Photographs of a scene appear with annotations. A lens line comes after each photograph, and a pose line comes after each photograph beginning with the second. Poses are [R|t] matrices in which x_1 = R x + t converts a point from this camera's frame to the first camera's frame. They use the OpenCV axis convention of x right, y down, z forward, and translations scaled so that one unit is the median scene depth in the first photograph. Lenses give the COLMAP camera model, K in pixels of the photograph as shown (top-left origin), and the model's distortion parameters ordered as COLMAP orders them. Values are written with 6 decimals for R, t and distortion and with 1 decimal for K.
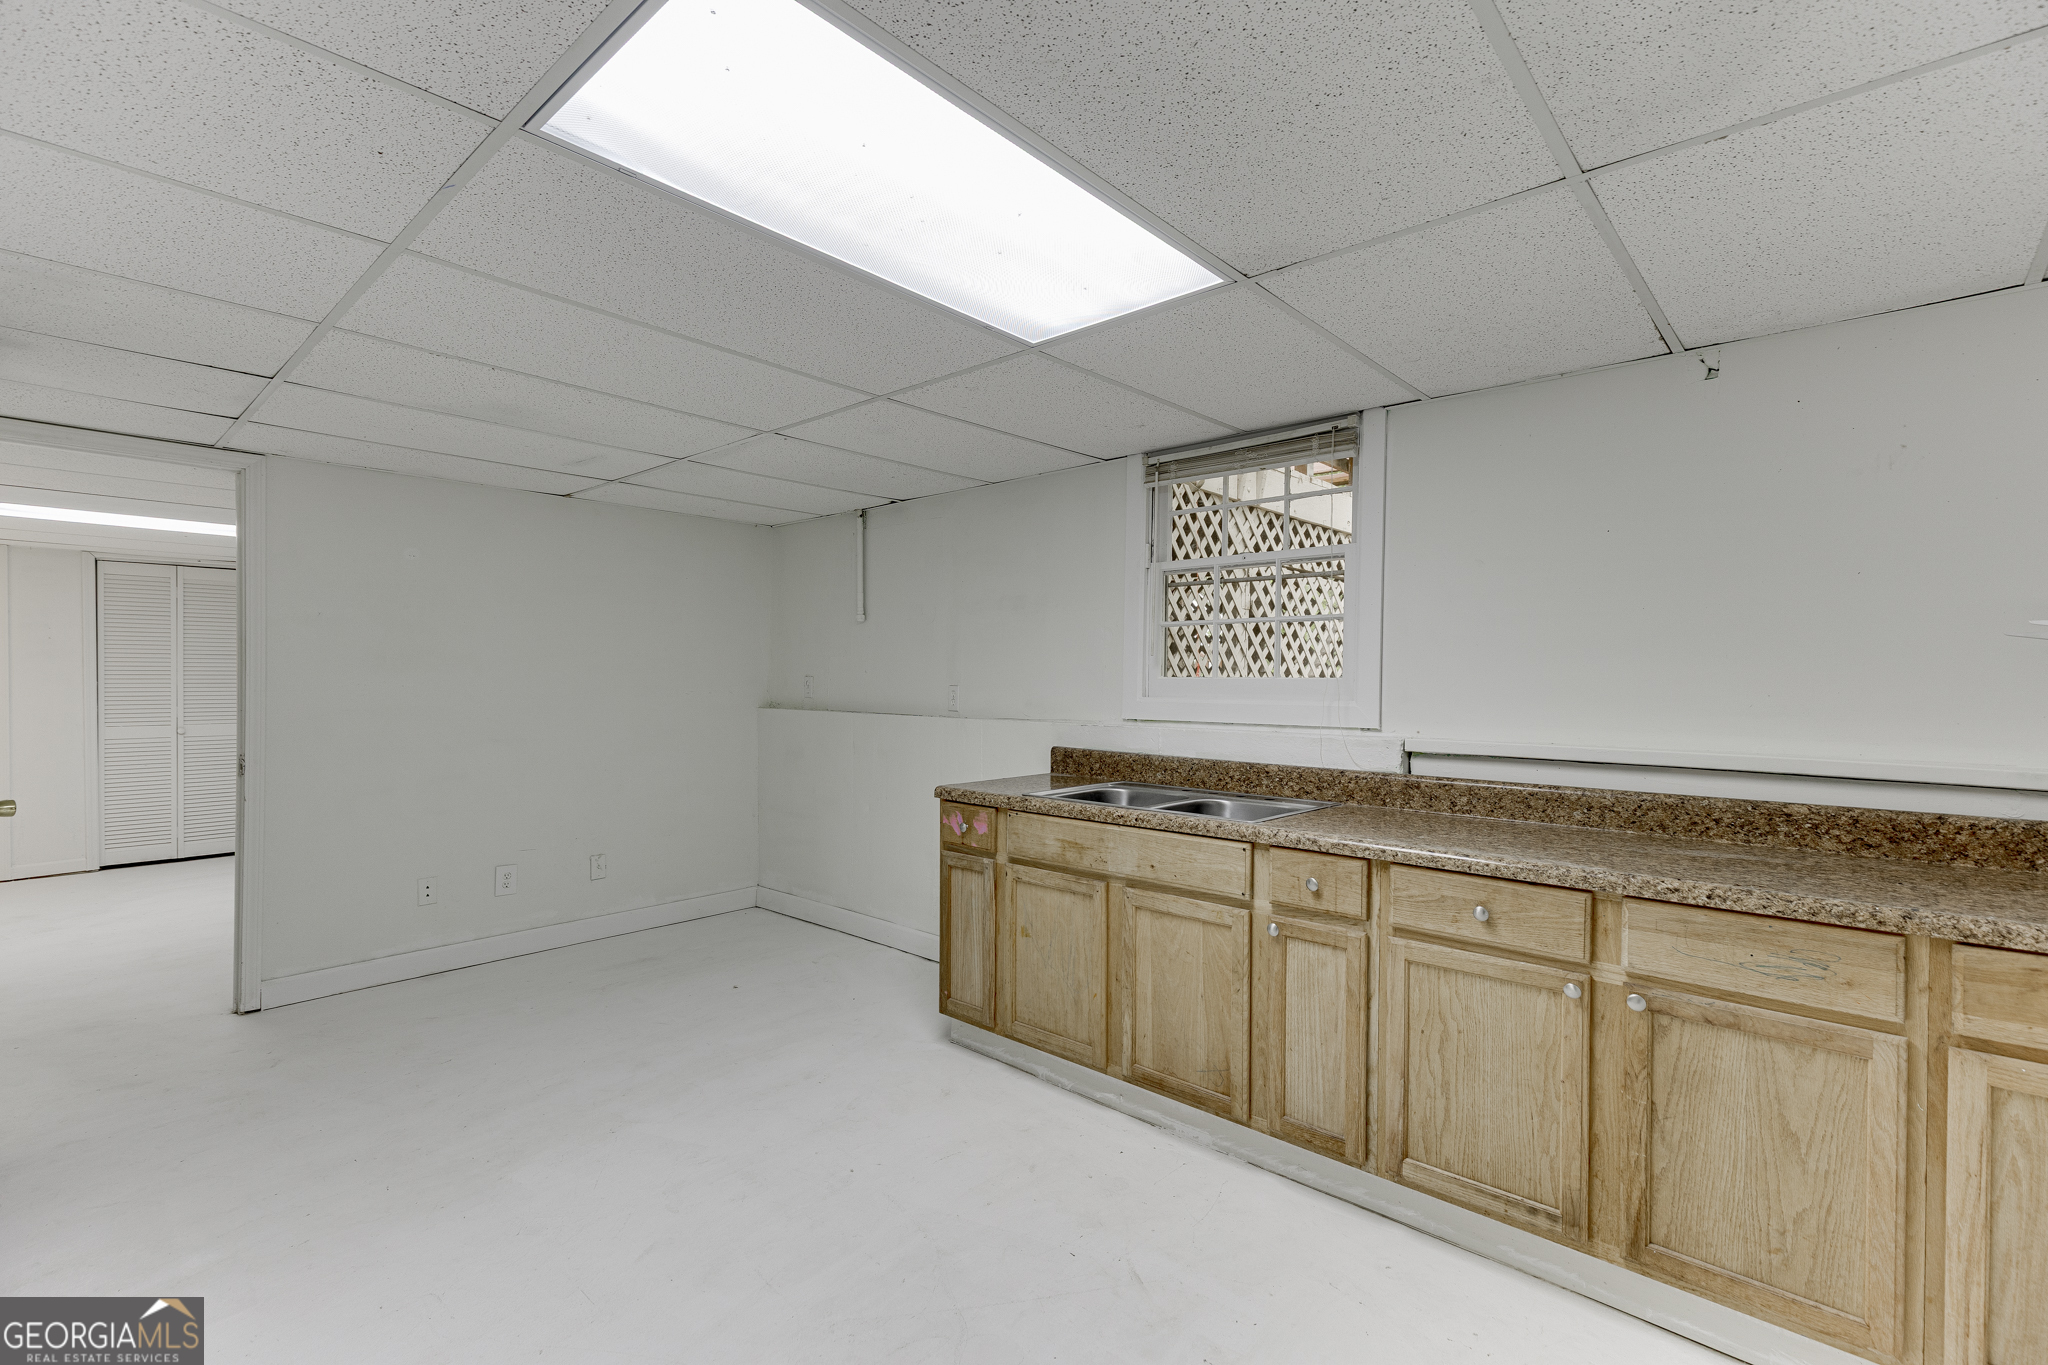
lens RADIAL K [[916.9, 0, 1036.7], [0, 916.9, 686.8], [0, 0, 1]] dist [0.002697, 0.000766]
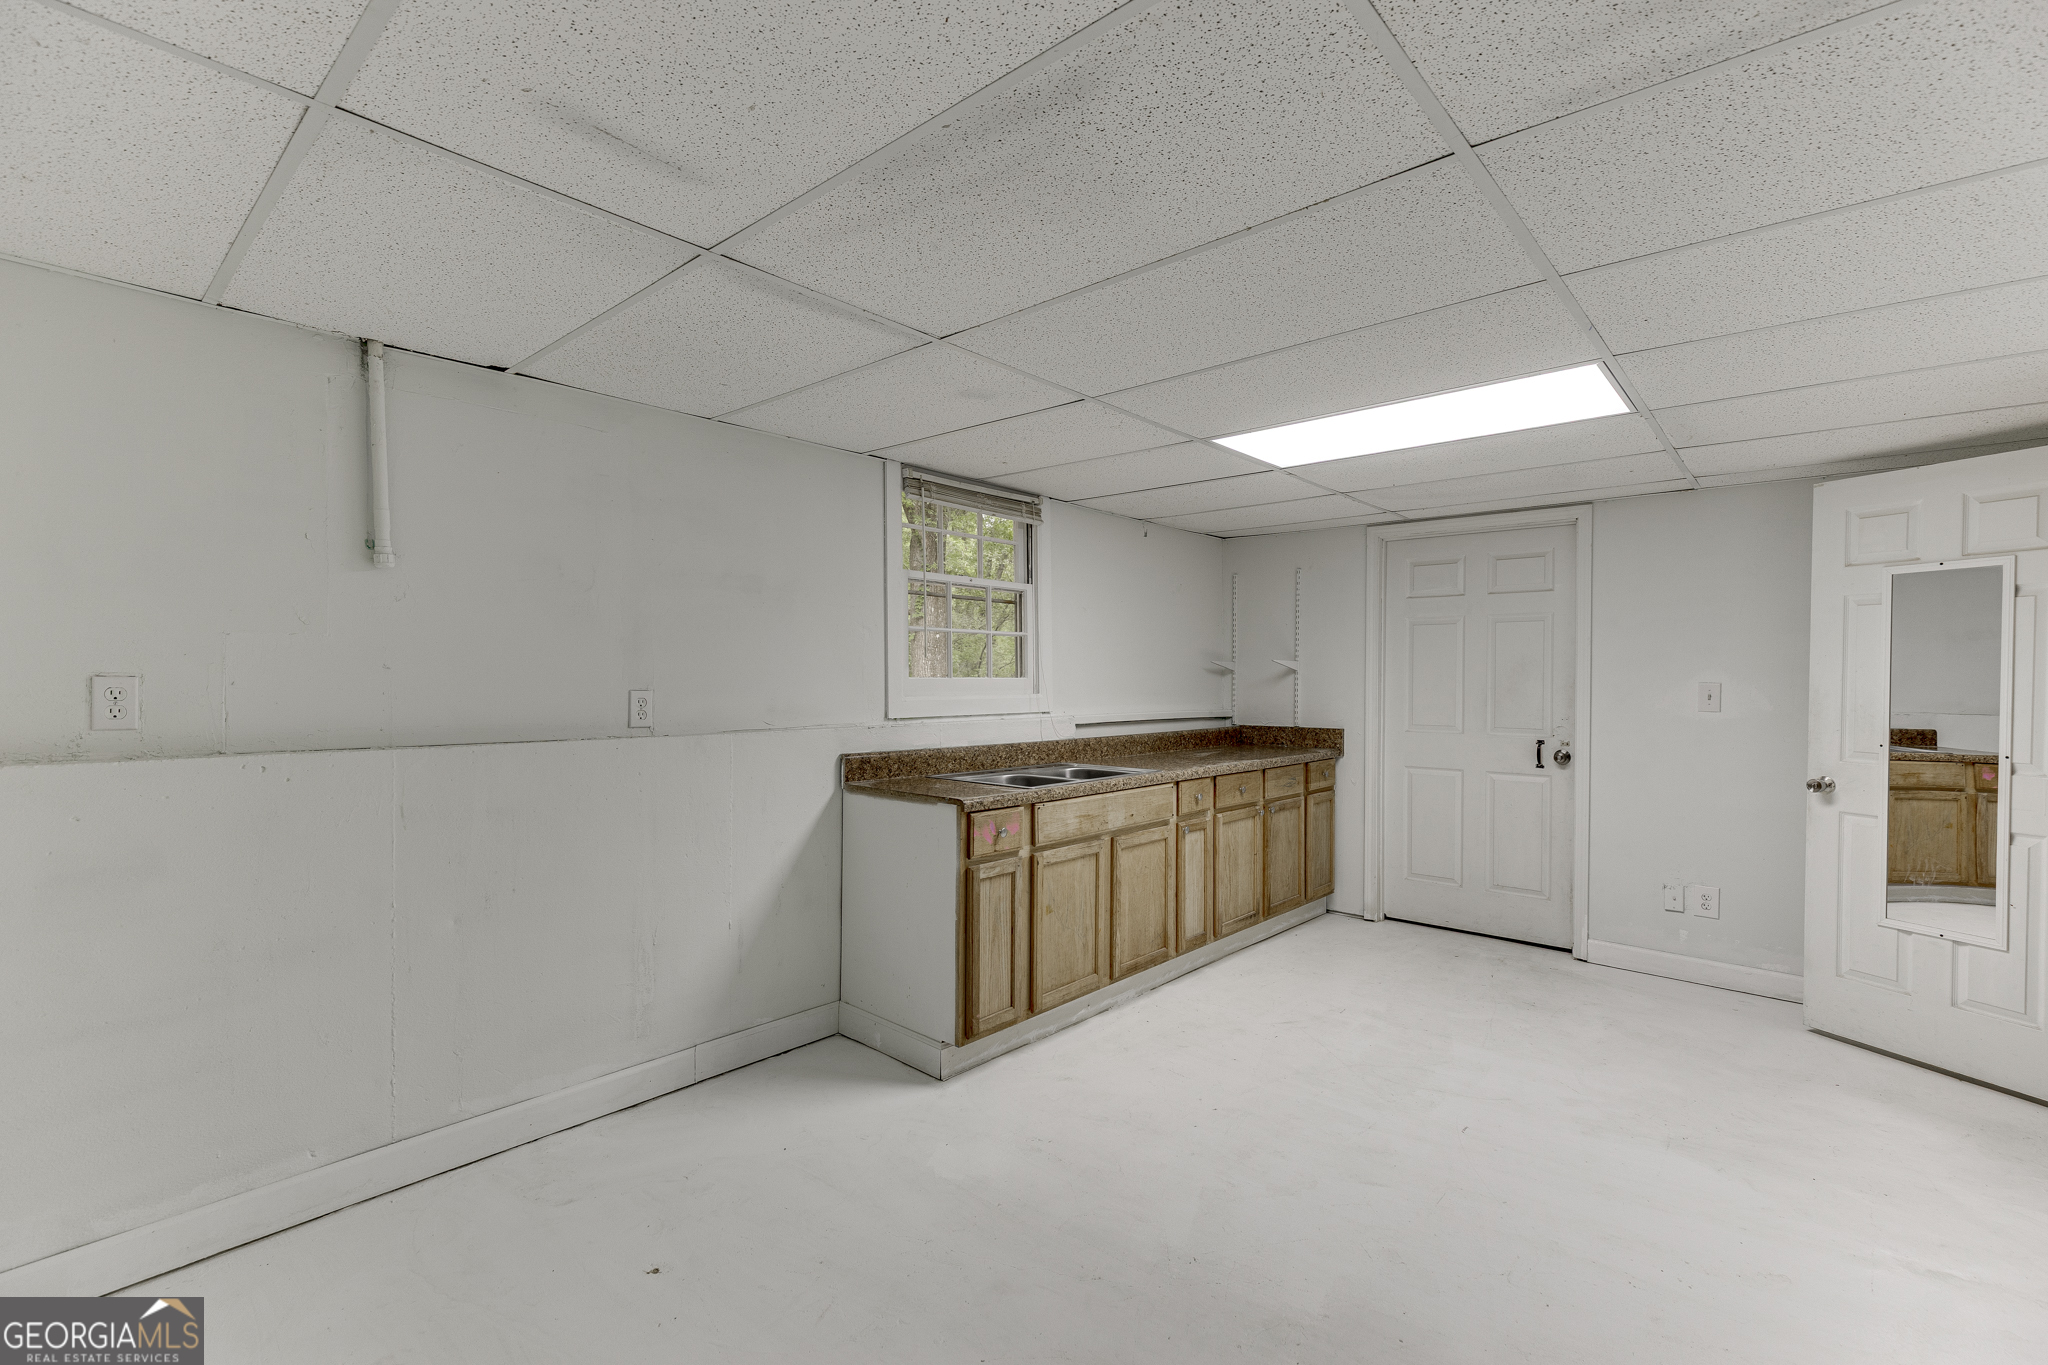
lens RADIAL K [[914.2, 0, 1036.1], [0, 914.2, 690.2], [0, 0, 1]] dist [0.018603, 0.000076]
pose [[-0.006051, -0.022534, 0.999728, -1.132952], [0.005227, 0.999732, 0.022566, -0.023088], [-0.999968, 0.005362, -0.005932, 1.038522]]
